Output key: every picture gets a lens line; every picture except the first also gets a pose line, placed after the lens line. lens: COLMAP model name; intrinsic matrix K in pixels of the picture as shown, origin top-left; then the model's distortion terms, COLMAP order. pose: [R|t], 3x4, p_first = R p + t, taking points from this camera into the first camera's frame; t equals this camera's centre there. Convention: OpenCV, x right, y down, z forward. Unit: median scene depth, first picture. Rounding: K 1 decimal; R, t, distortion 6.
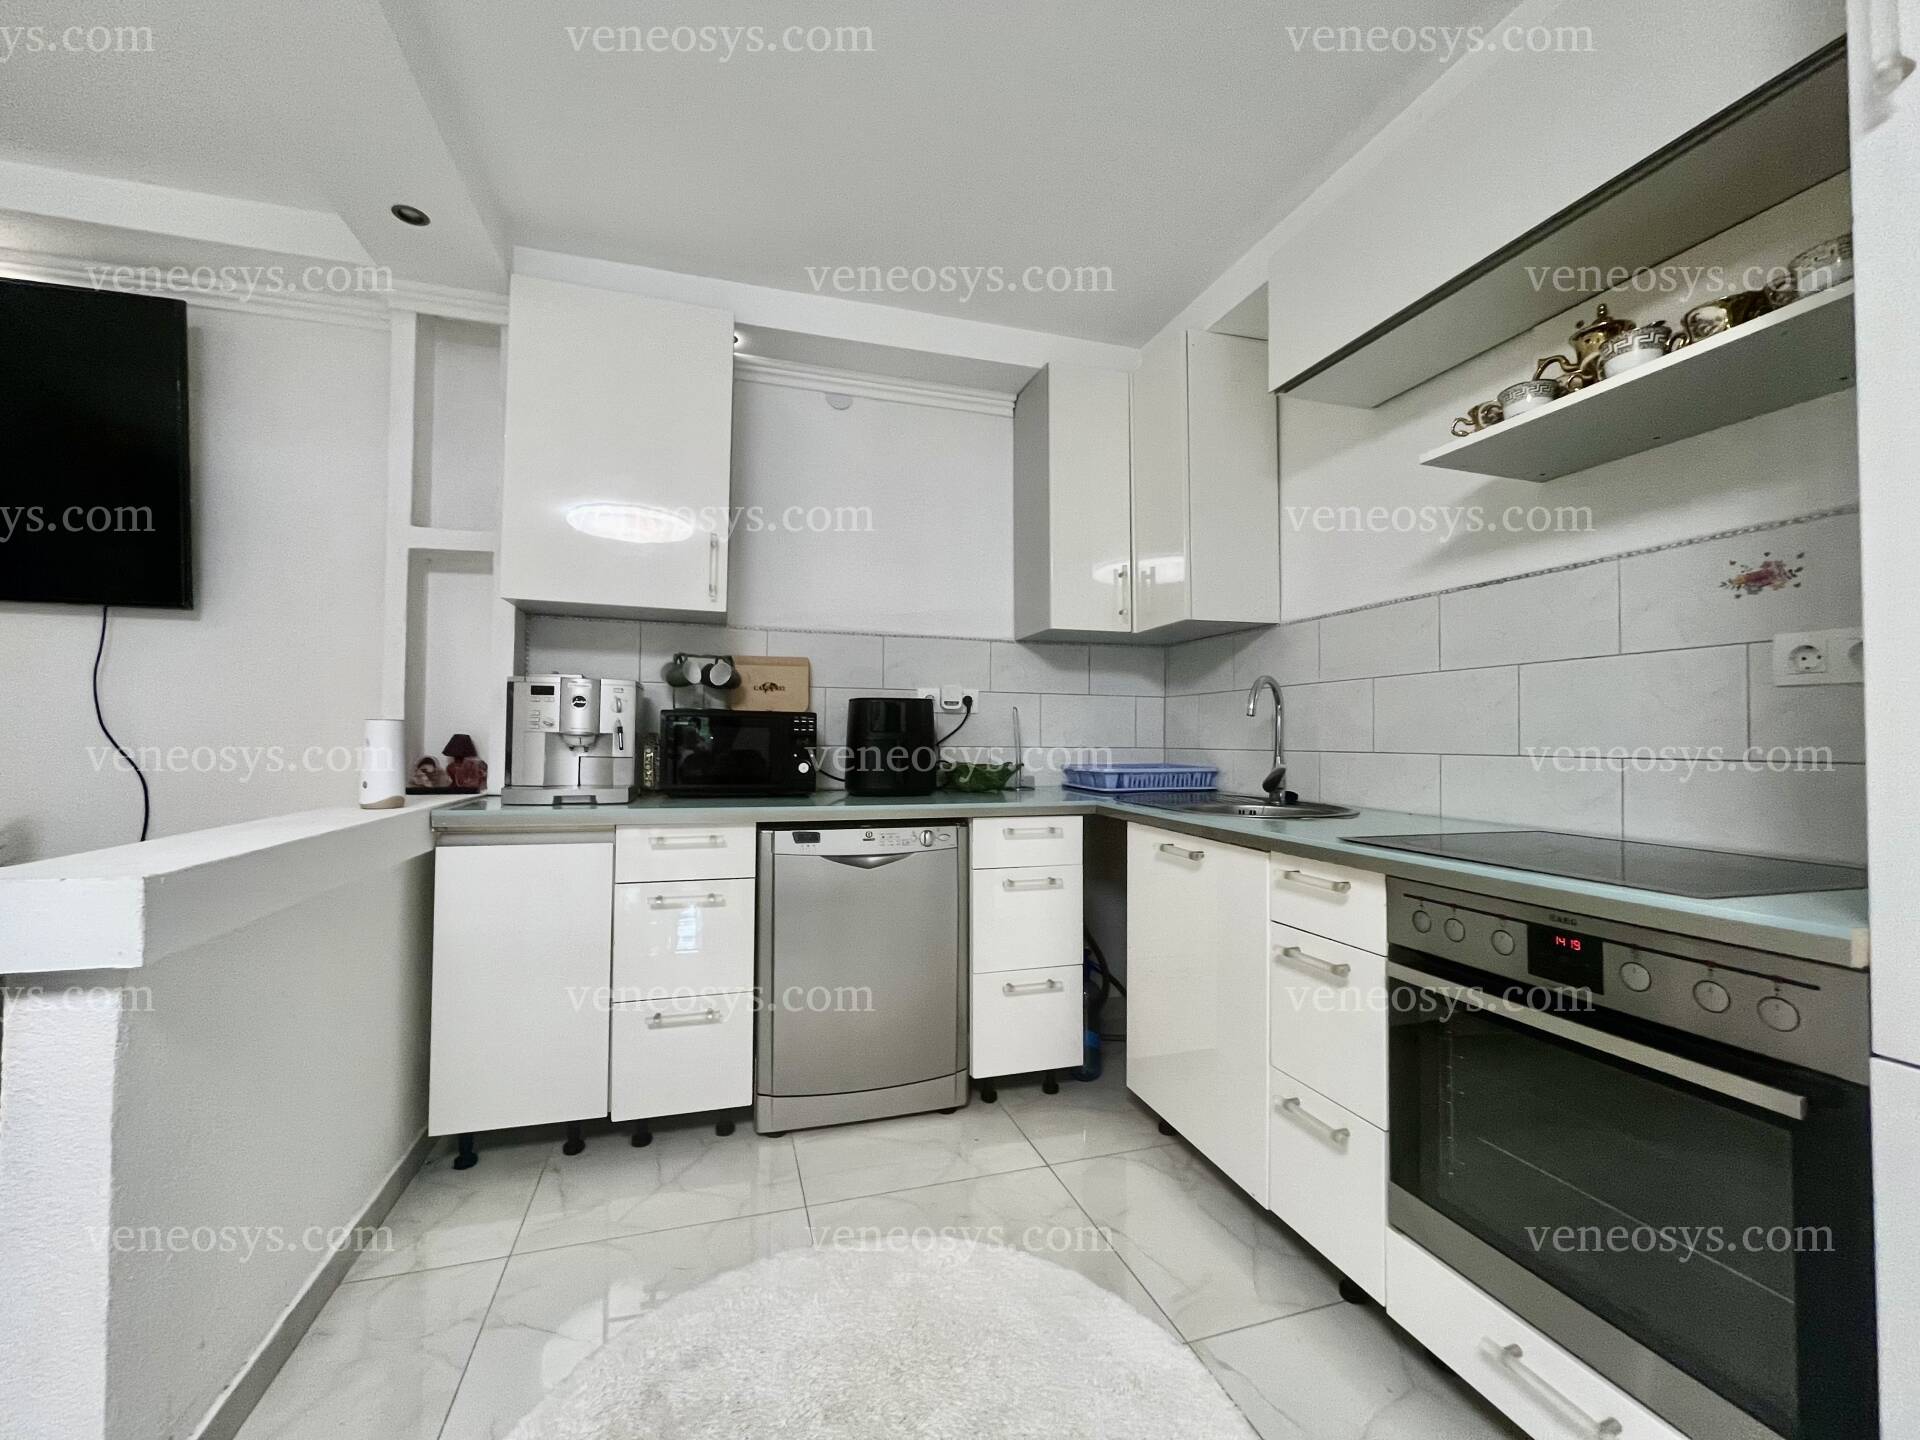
lens RADIAL K [[778.6, 0, 956.6], [0, 778.6, 717.9], [0, 0, 1]] dist [-0.002861, -0.000403]
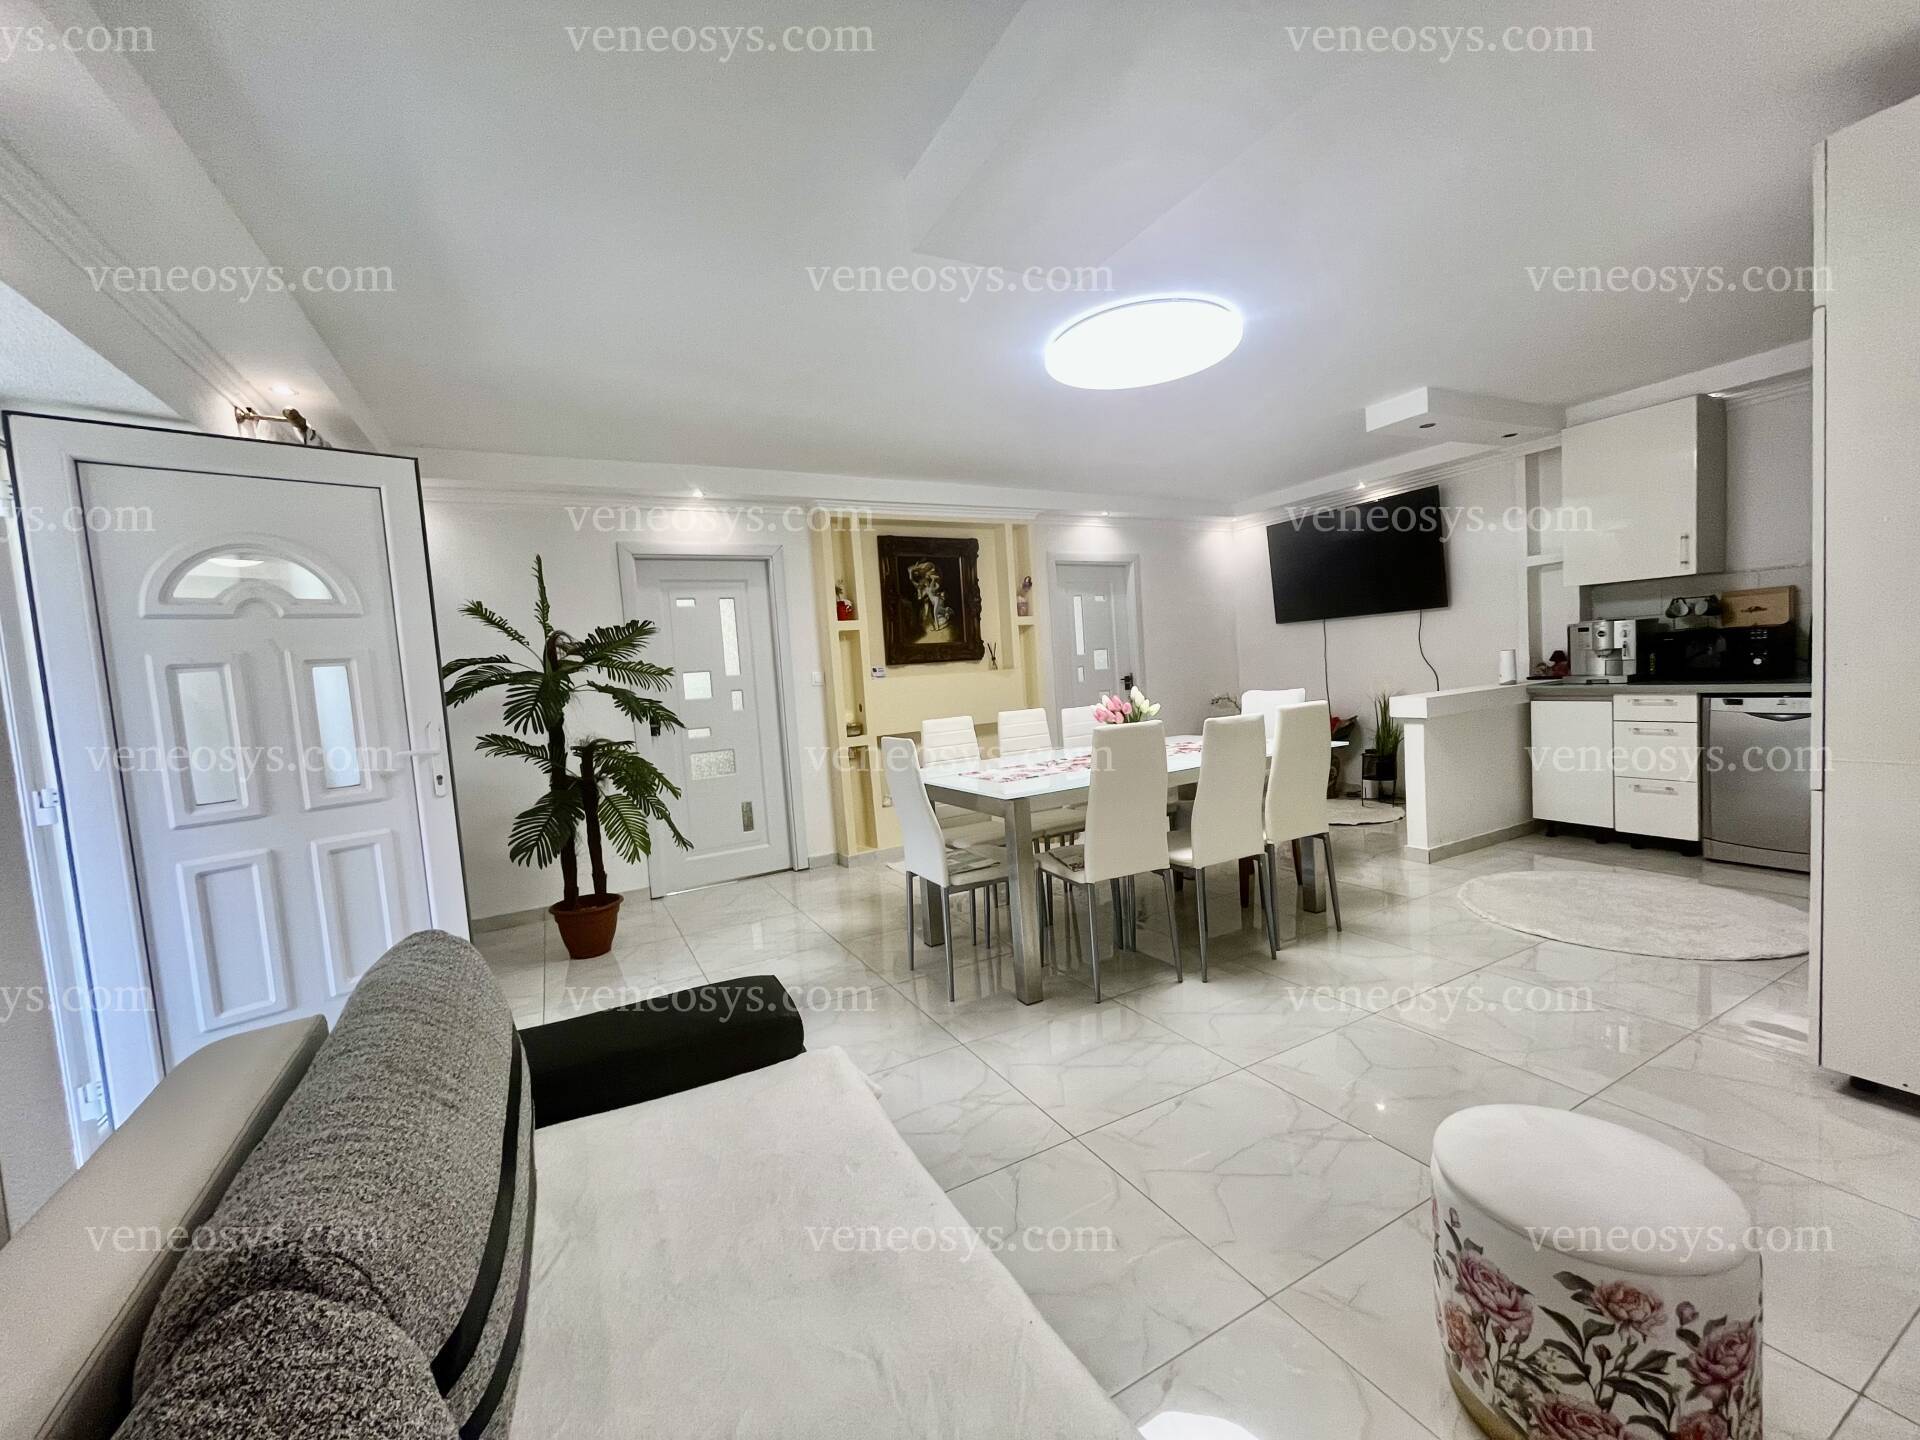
lens RADIAL K [[778.6, 0, 954.3], [0, 778.6, 720.6], [0, 0, 1]] dist [-0.002861, -0.000403]
pose [[0.178190, 0.042763, -0.983066, 1.175660], [0.097393, 0.993383, 0.060865, -0.080502], [0.979164, -0.106590, 0.172847, -0.999427]]
